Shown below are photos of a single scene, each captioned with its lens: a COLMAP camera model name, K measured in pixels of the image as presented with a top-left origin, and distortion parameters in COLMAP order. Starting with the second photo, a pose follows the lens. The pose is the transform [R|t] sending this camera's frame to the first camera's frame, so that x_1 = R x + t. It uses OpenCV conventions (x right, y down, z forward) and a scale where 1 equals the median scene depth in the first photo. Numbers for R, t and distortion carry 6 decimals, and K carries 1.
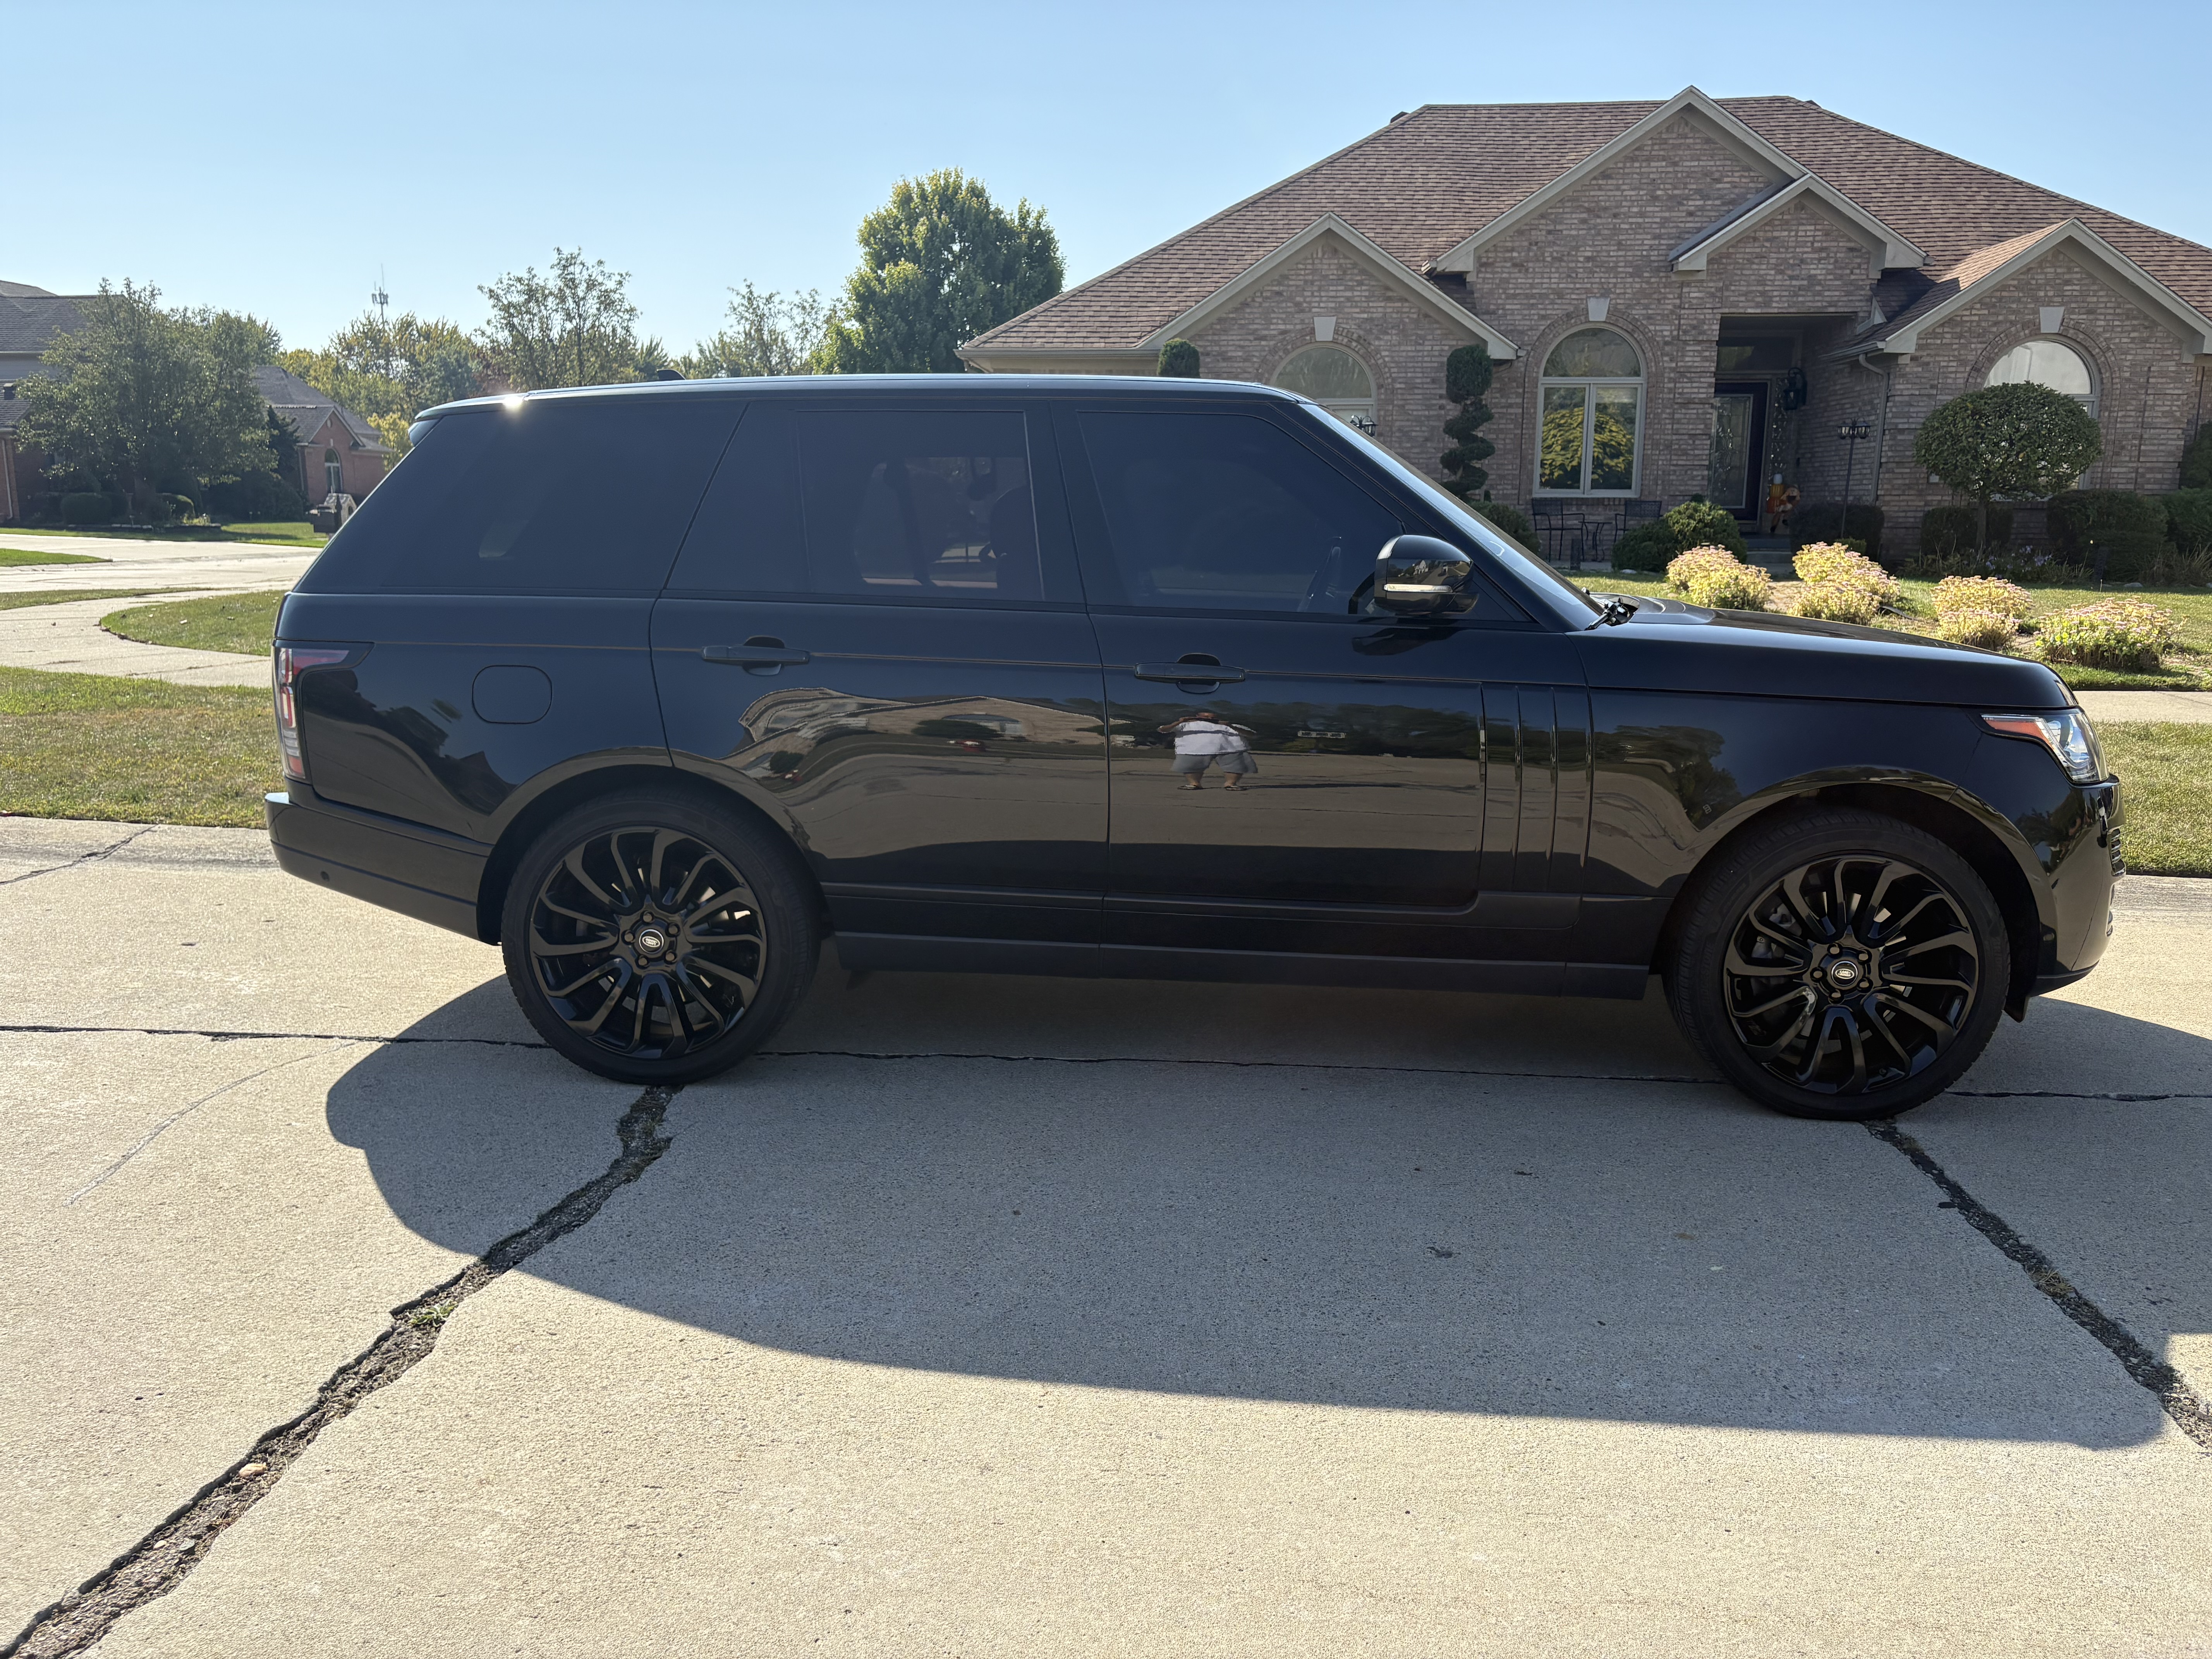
lens RADIAL K [[1662.3, 0, 1125.0], [0, 1662.3, 828.9], [0, 0, 1]] dist [0.043991, -0.042080]
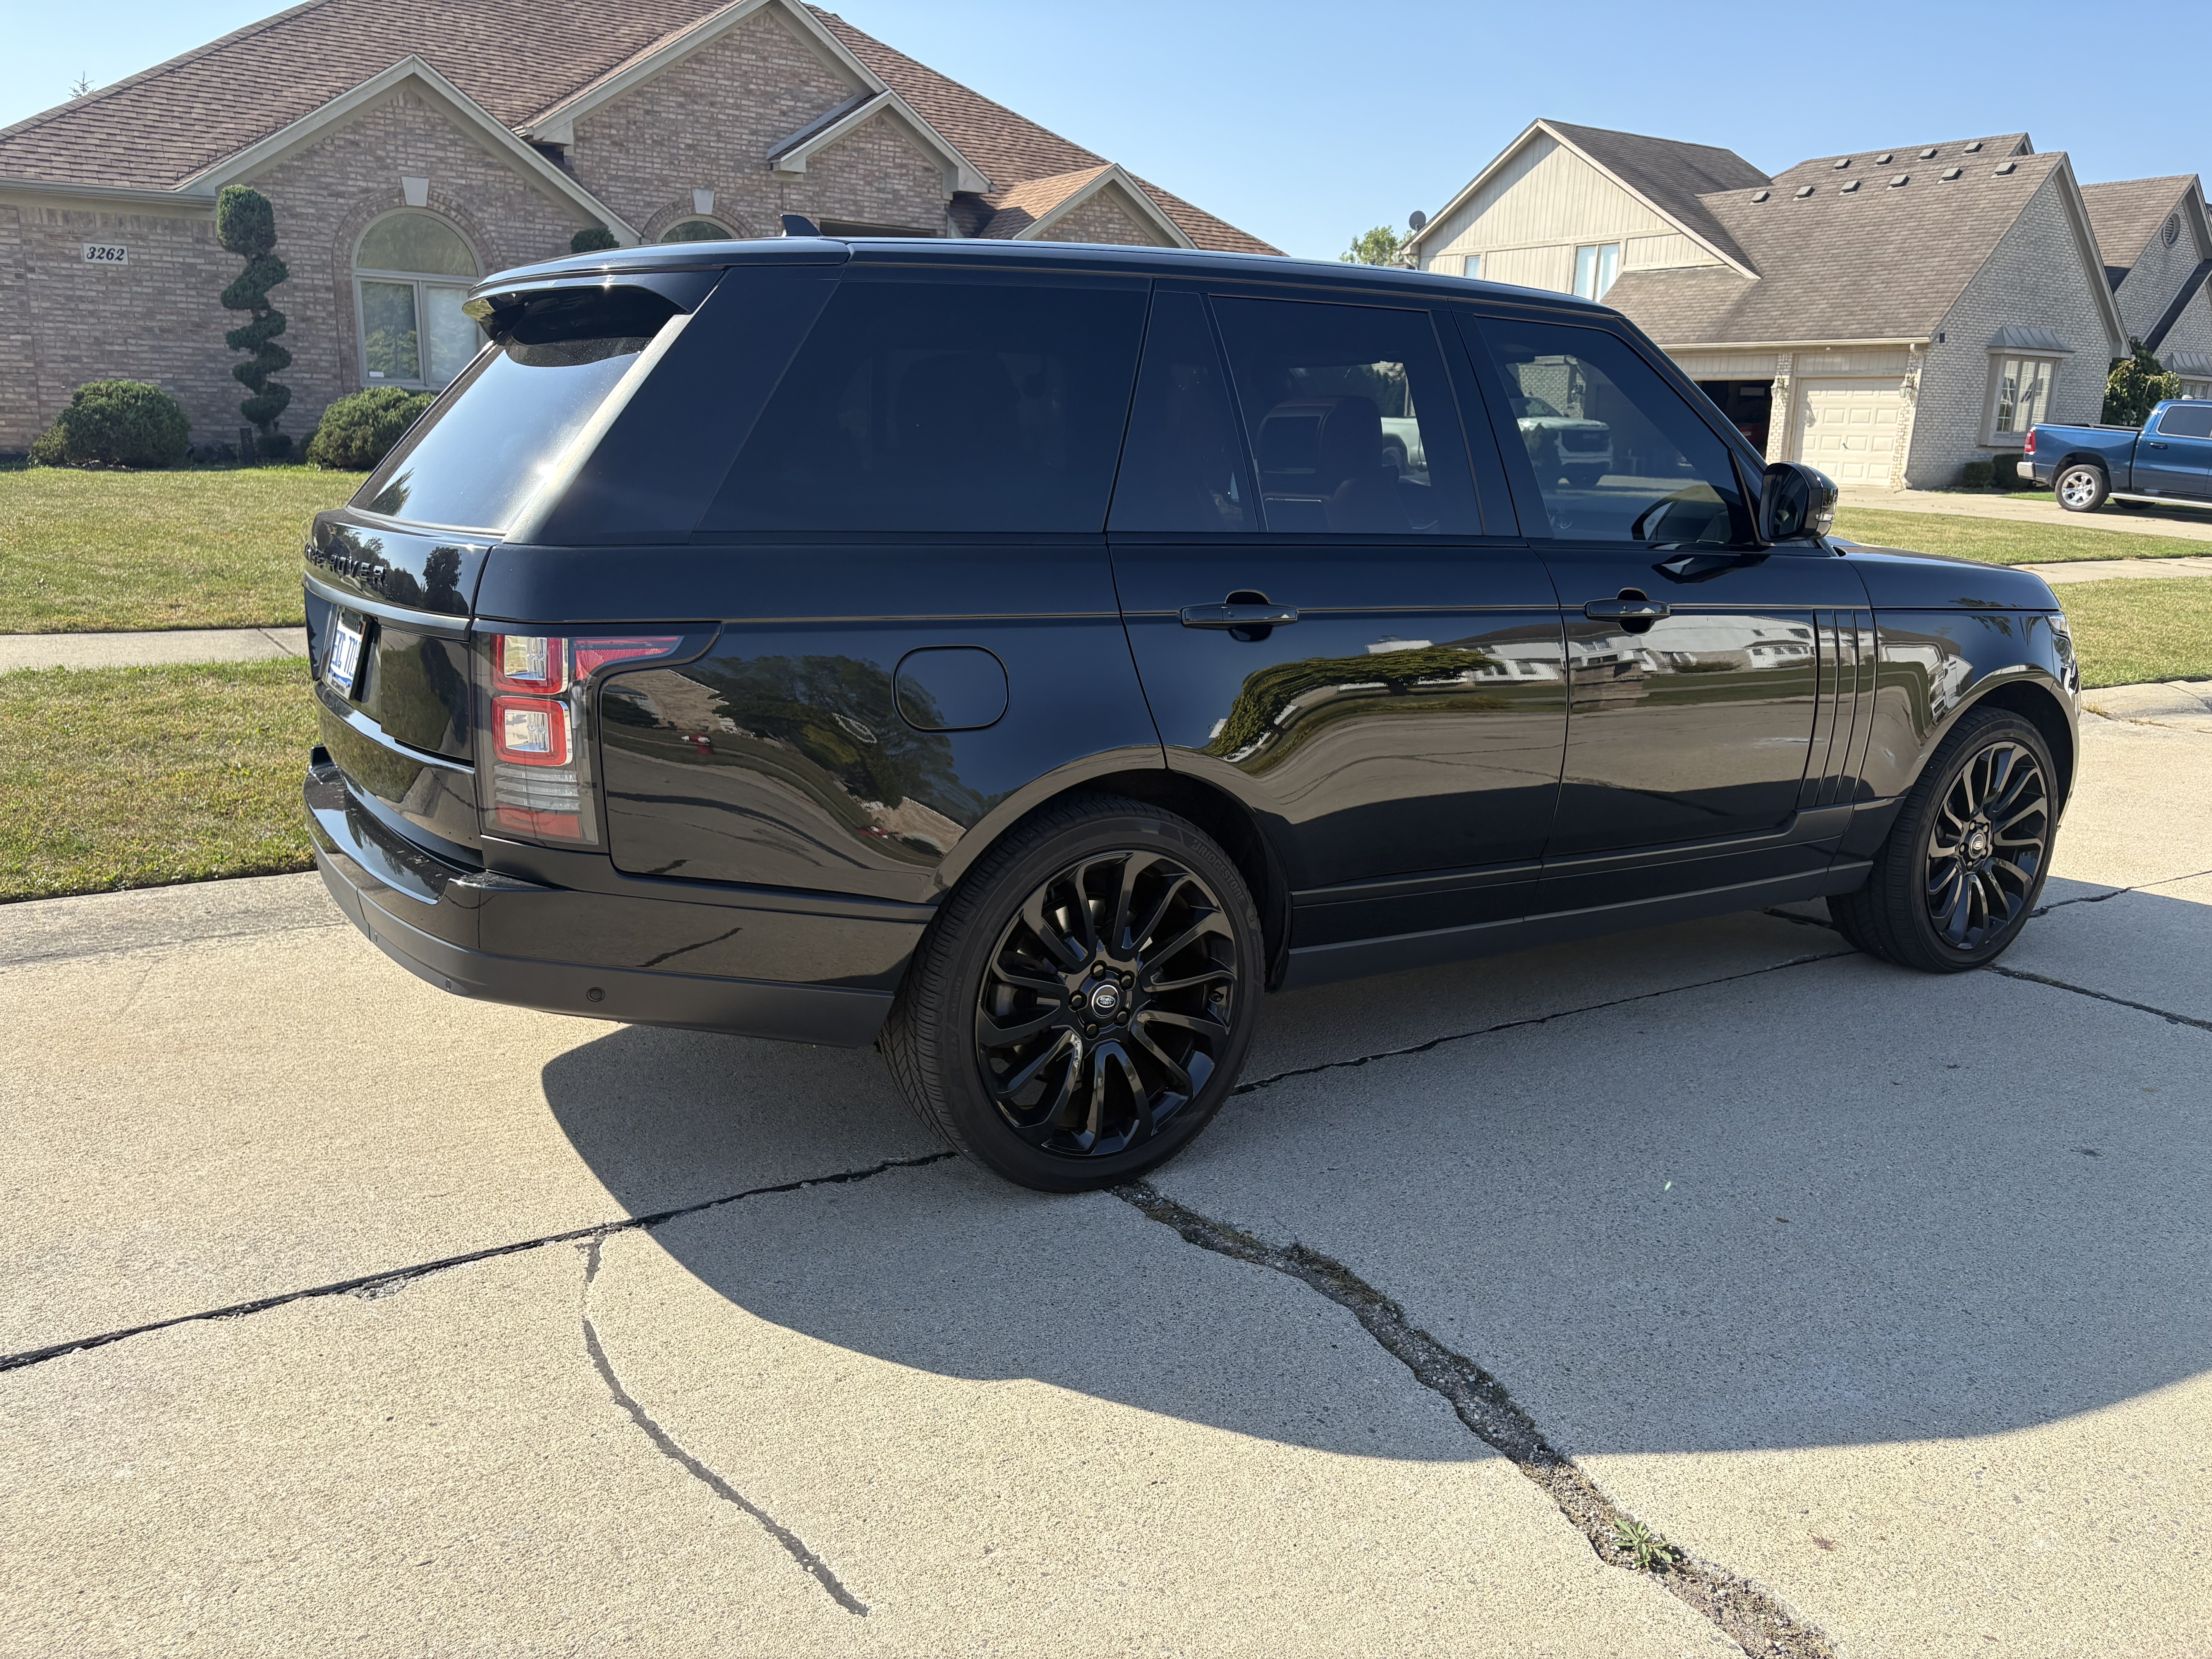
lens RADIAL K [[1662.3, 0, 1096.5], [0, 1662.3, 825.2], [0, 0, 1]] dist [0.043991, -0.042080]
pose [[0.806892, -0.118700, 0.578650, -0.139133], [0.085915, 0.992768, 0.083846, -0.014666], [-0.584417, -0.017940, 0.811255, 0.077162]]
